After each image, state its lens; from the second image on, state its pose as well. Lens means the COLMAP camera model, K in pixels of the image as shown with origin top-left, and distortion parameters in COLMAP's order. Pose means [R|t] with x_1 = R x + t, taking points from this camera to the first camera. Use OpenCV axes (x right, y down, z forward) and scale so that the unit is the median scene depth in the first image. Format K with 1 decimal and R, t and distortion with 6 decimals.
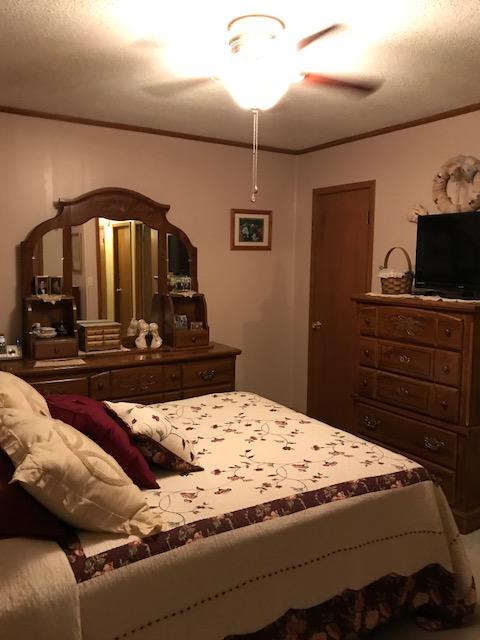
lens RADIAL K [[525.7, 0, 245.9], [0, 525.7, 315.0], [0, 0, 1]] dist [0.033858, -0.046851]
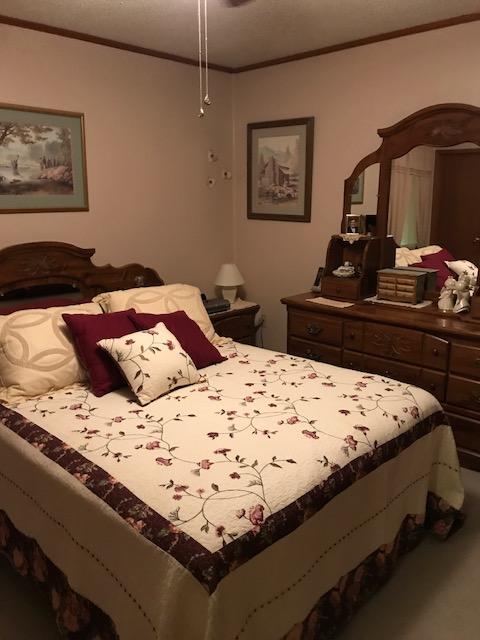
lens RADIAL K [[525.7, 0, 243.1], [0, 525.7, 319.6], [0, 0, 1]] dist [0.033858, -0.046851]
pose [[0.254033, 0.212021, -0.943671, 0.753348], [-0.105243, 0.975943, 0.190941, -0.068049], [0.961453, 0.050809, 0.270236, 0.772199]]
